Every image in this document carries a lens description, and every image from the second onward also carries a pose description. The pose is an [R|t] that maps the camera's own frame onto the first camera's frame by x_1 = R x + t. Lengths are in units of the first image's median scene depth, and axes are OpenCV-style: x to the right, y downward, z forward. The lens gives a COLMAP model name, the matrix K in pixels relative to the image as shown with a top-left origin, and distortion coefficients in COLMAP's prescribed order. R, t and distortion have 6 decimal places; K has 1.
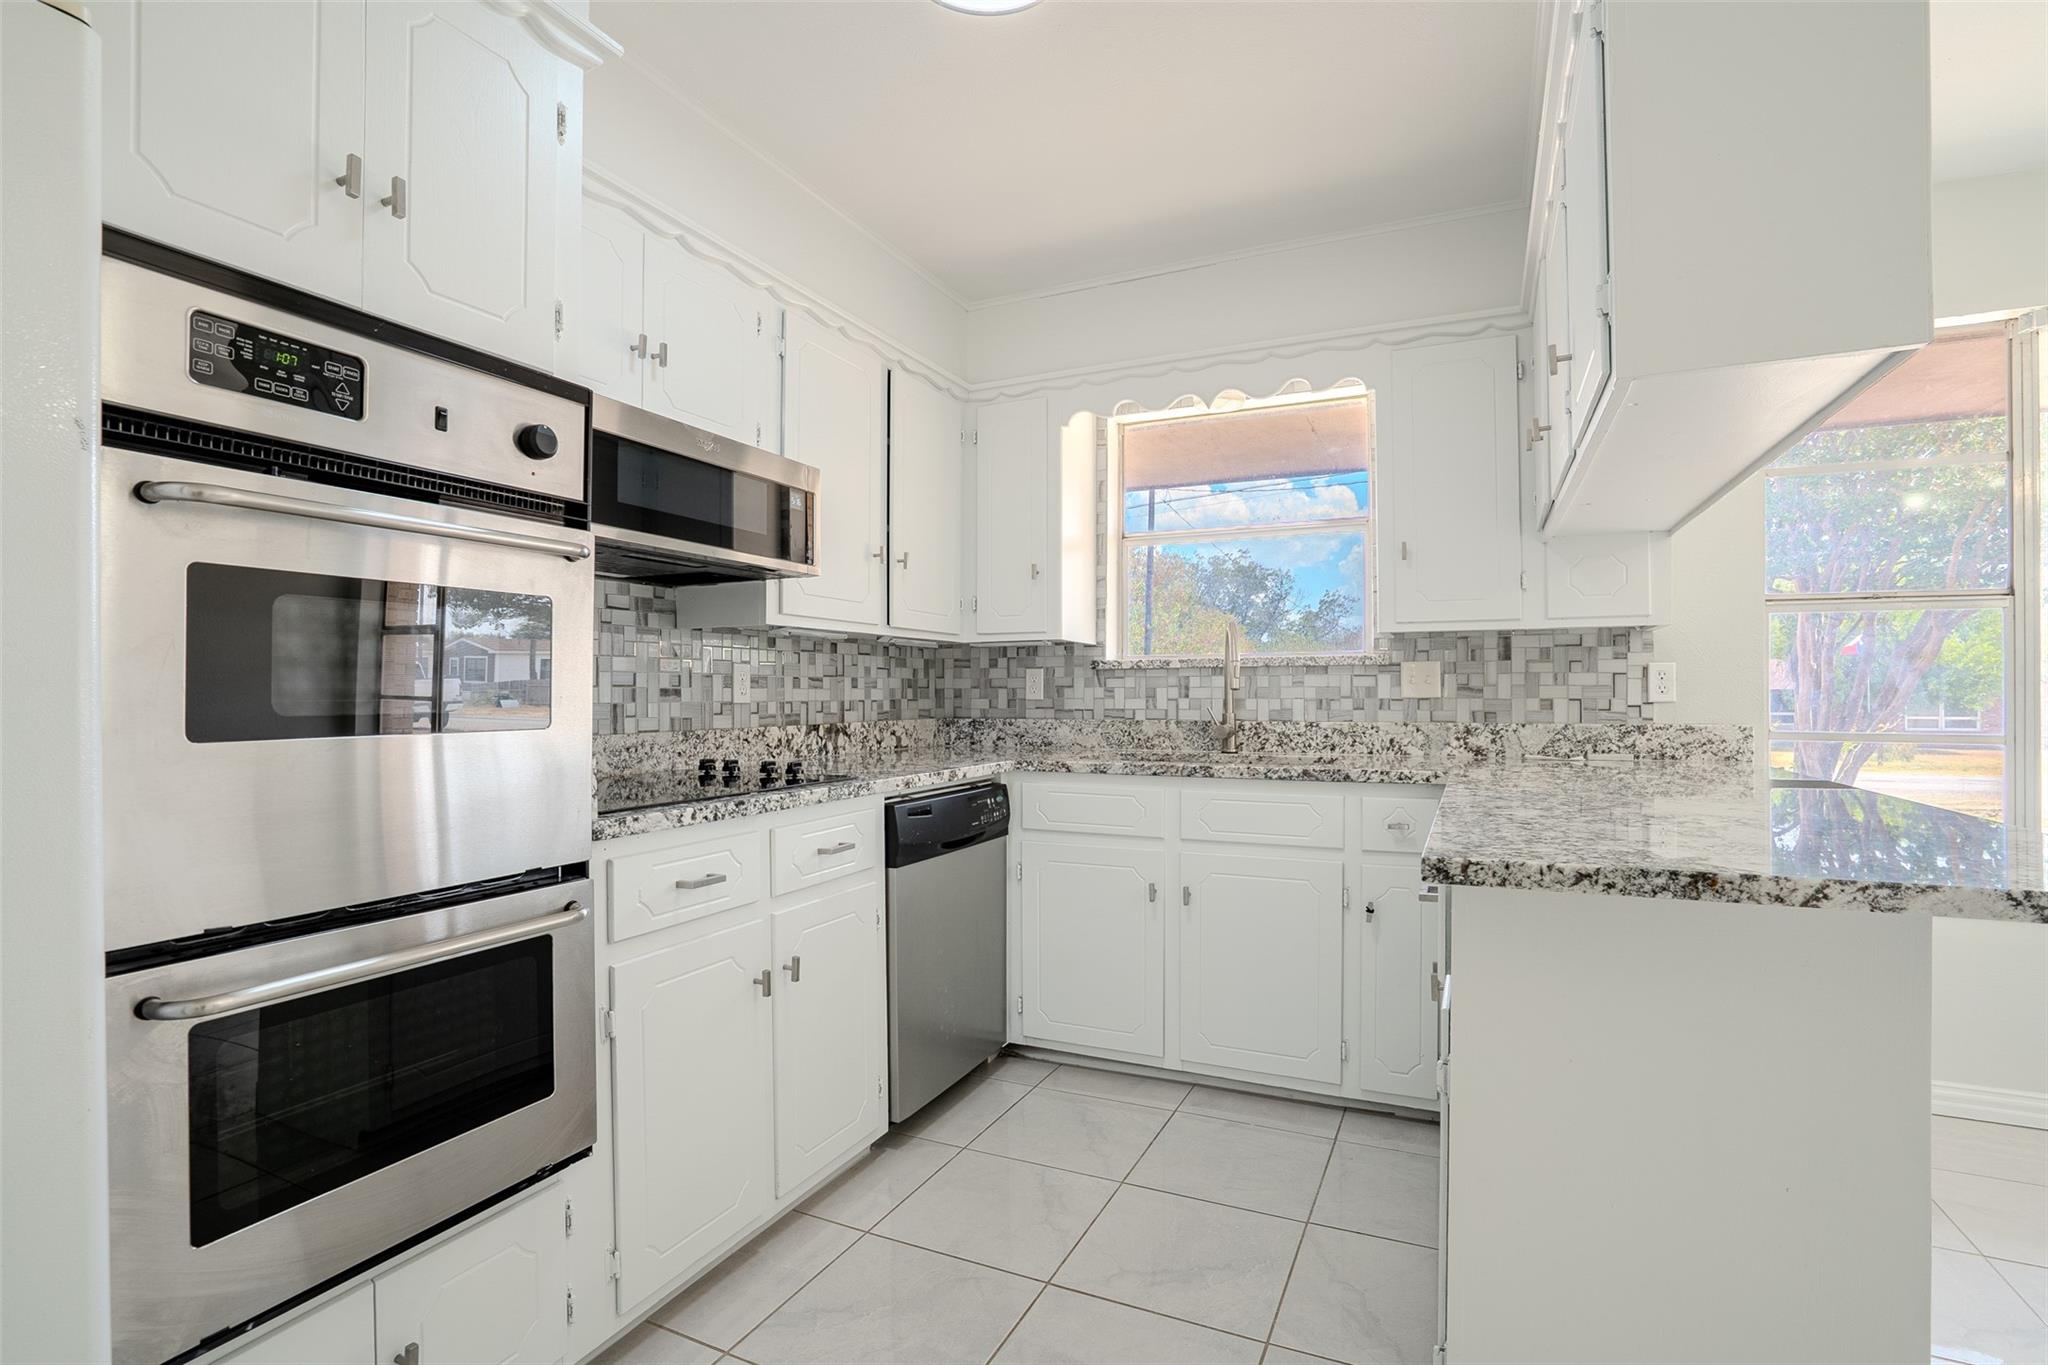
lens RADIAL K [[943.4, 0, 1027.0], [0, 943.4, 696.6], [0, 0, 1]] dist [-0.033802, 0.005719]
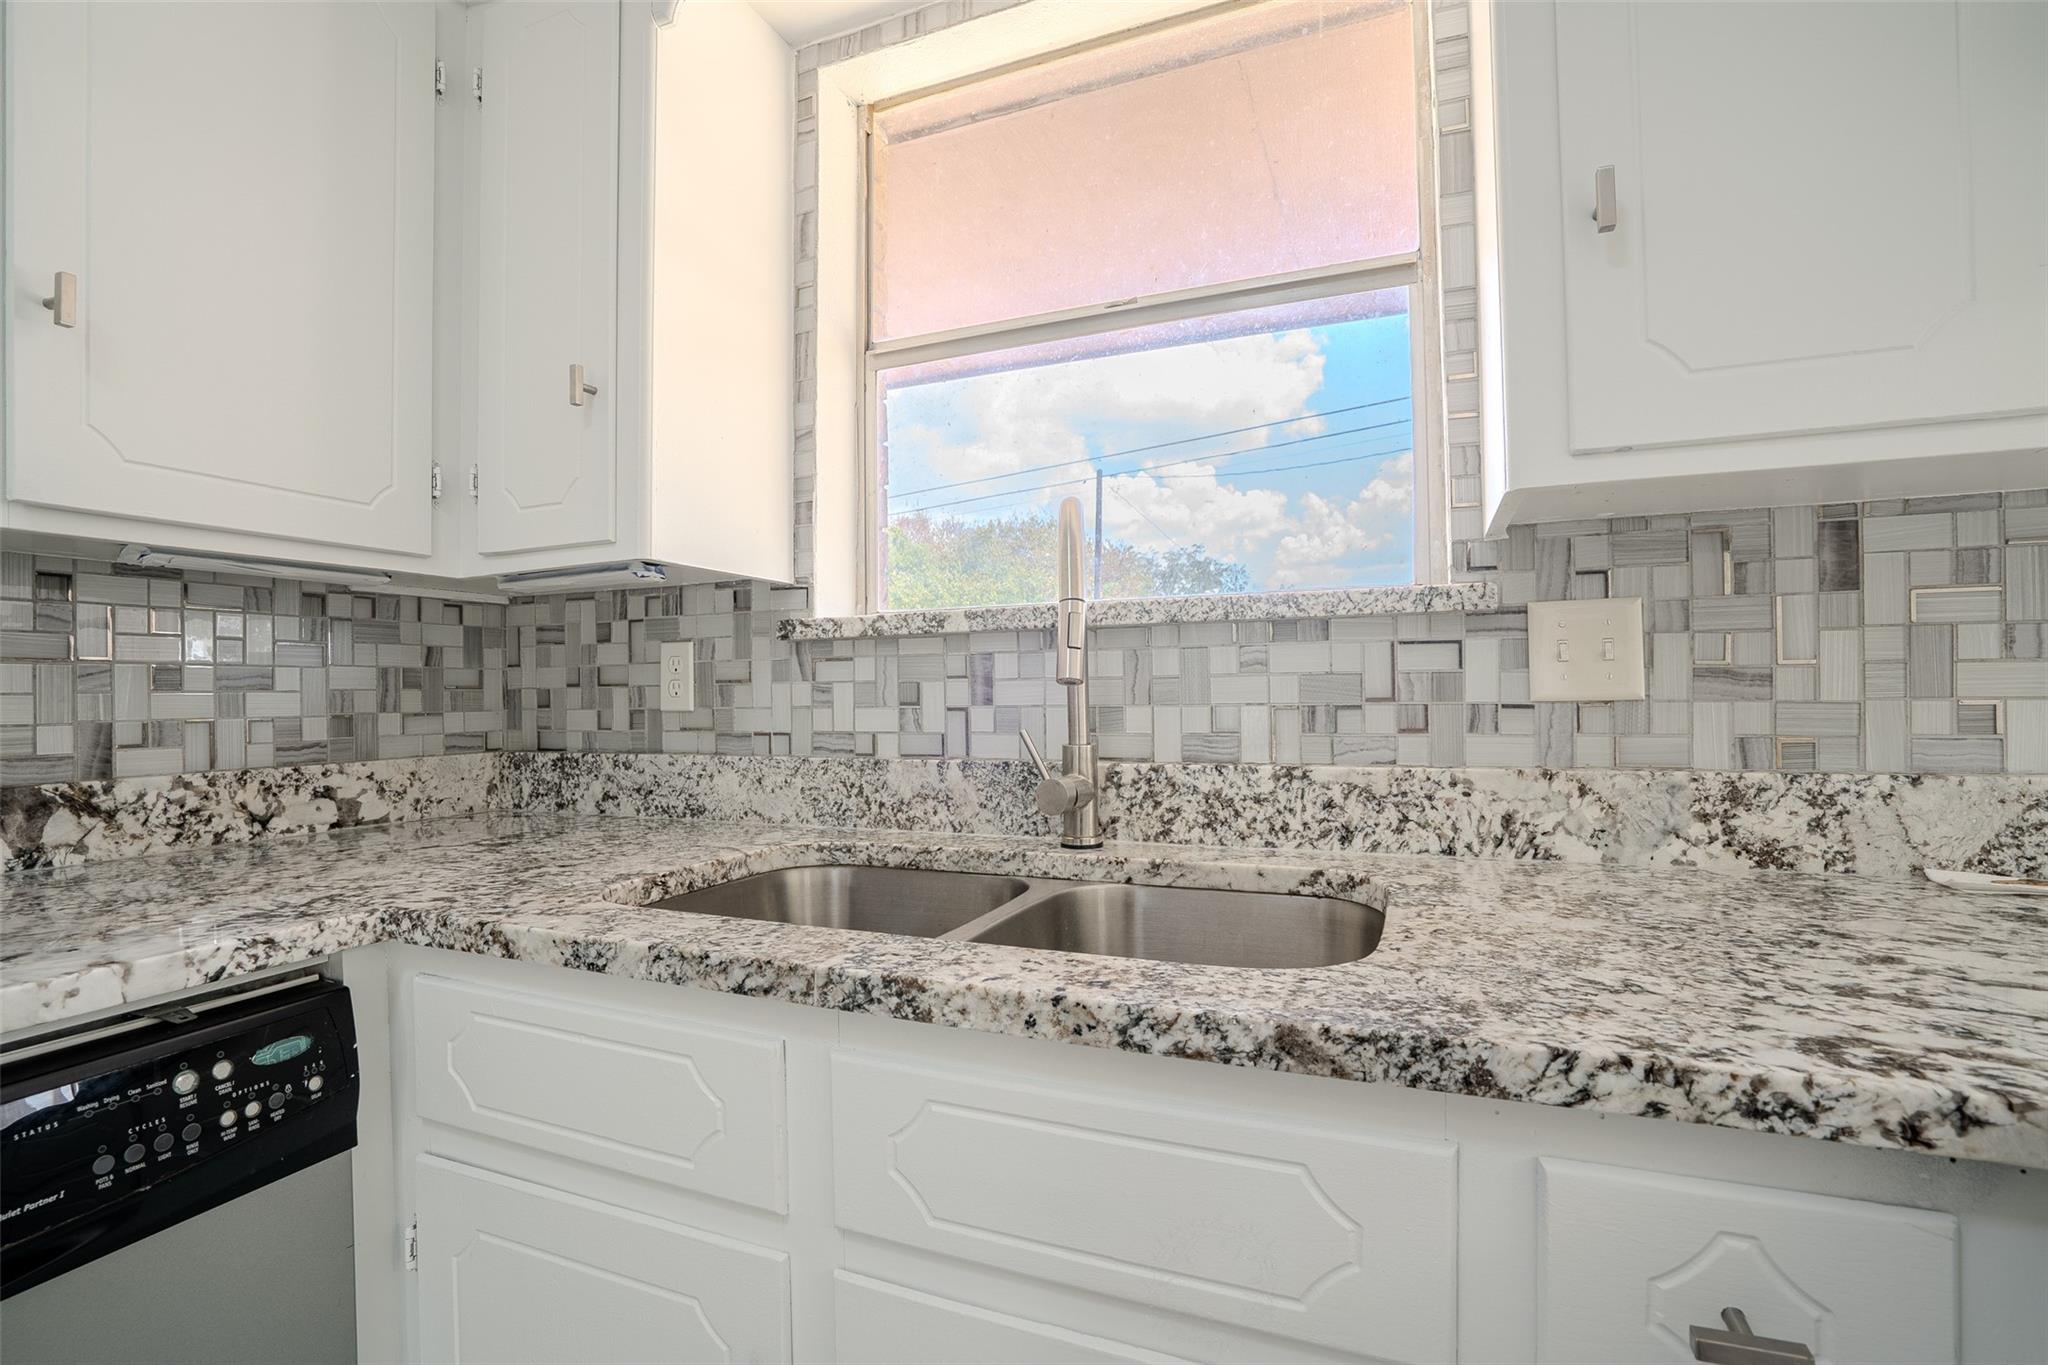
lens RADIAL K [[943.4, 0, 1035.4], [0, 943.4, 689.7], [0, 0, 1]] dist [-0.033802, 0.005719]
pose [[0.999101, -0.011348, 0.040852, 0.185217], [0.011501, 0.999928, -0.003524, -0.003911], [-0.040809, 0.003991, 0.999159, 0.625469]]
